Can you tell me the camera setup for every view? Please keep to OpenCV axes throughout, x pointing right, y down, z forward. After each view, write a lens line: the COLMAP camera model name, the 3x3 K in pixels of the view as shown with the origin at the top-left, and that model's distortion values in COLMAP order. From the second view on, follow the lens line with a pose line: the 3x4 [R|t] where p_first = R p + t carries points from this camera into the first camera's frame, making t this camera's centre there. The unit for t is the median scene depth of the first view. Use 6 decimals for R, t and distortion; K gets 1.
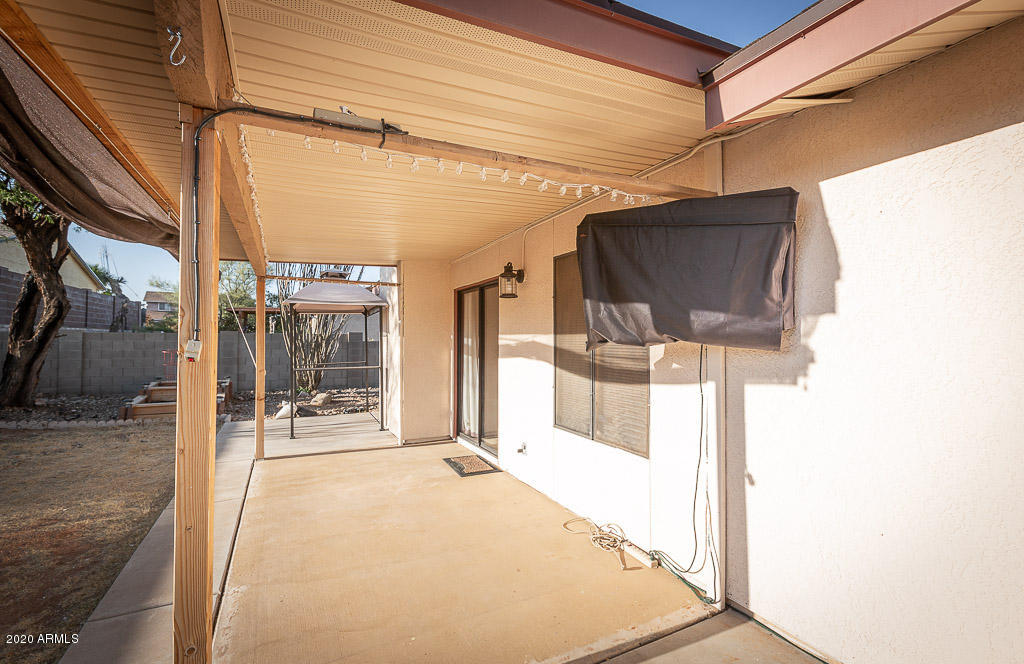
lens RADIAL K [[466.3, 0, 509.5], [0, 466.3, 326.4], [0, 0, 1]] dist [0.000342, 0.000305]
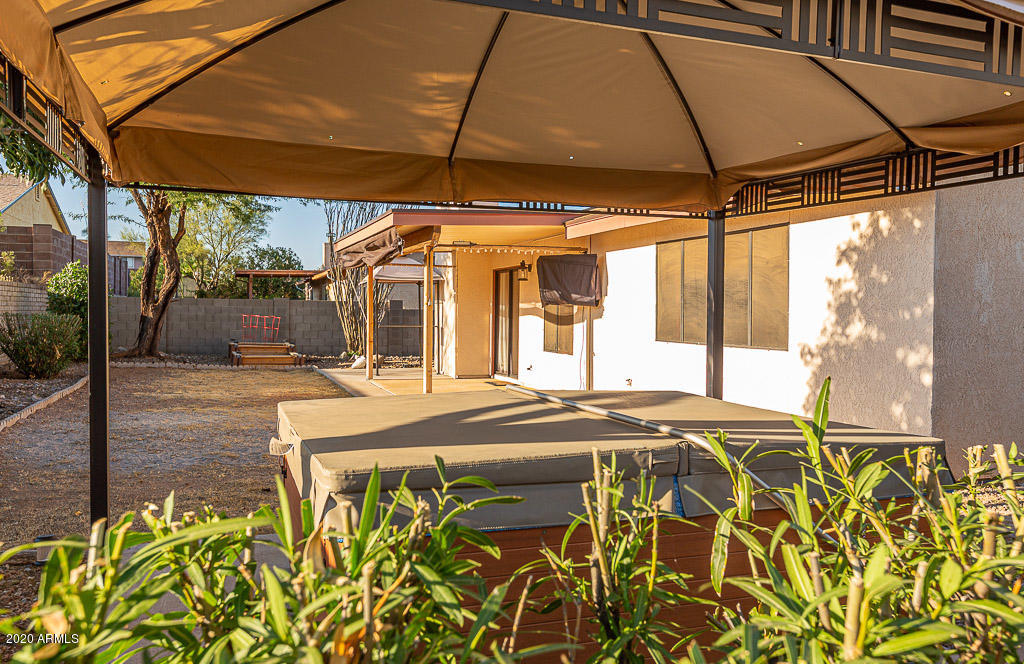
lens RADIAL K [[812.4, 0, 512.0], [0, 812.4, 332.0], [0, 0, 1]] dist [-0.004876, -0.001667]
pose [[0.994222, 0.013113, -0.106544, 0.271008], [-0.007909, 0.998761, 0.049126, -0.017905], [0.107056, -0.047999, 0.993094, -1.924335]]
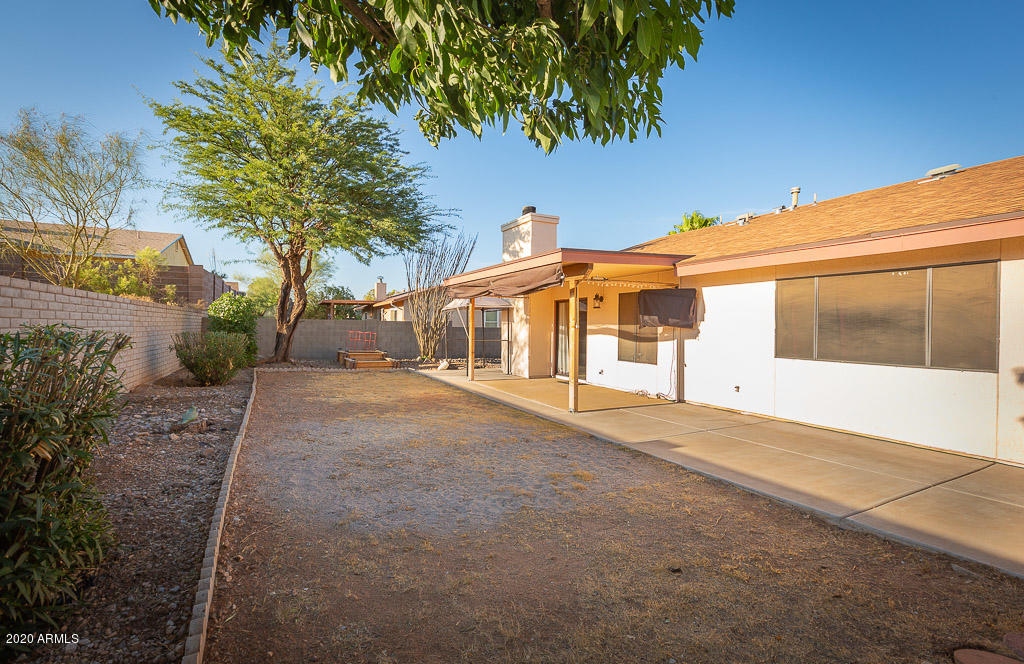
lens RADIAL K [[466.3, 0, 509.5], [0, 466.3, 326.4], [0, 0, 1]] dist [0.000342, 0.000305]
pose [[0.999837, 0.011366, 0.014000, -0.452355], [-0.011711, 0.999624, 0.024810, -0.023114], [-0.013713, -0.024970, 0.999594, -1.295601]]
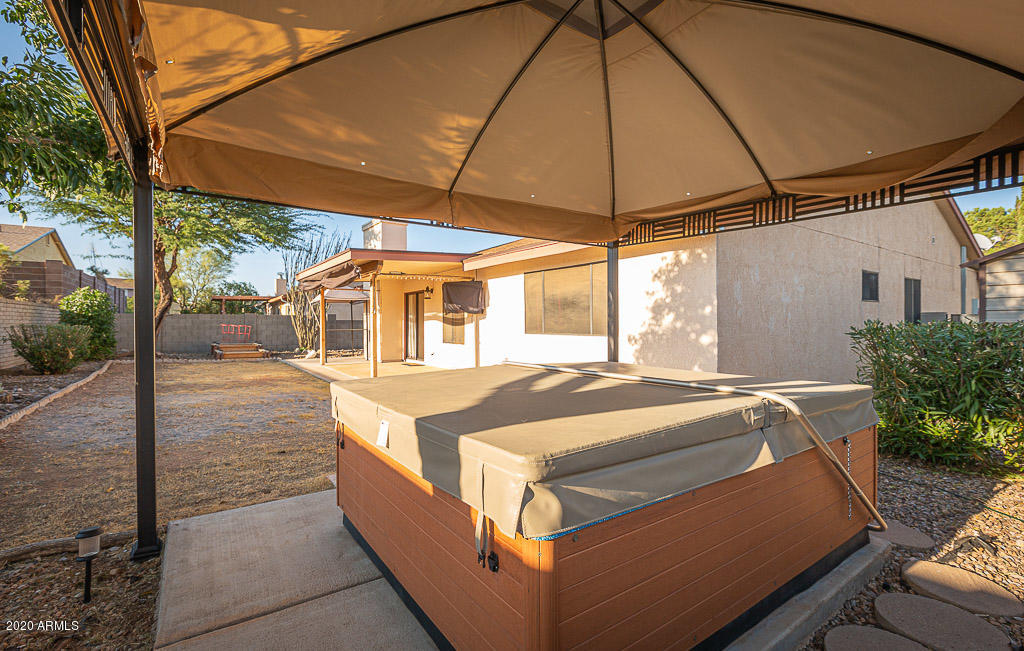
lens RADIAL K [[462.3, 0, 519.5], [0, 462.3, 323.4], [0, 0, 1]] dist [-0.007305, 0.000644]
pose [[0.986349, -0.004753, 0.164599, 0.080237], [0.000524, 0.999669, 0.025727, 0.012402], [-0.164666, -0.025289, 0.986025, -1.703970]]
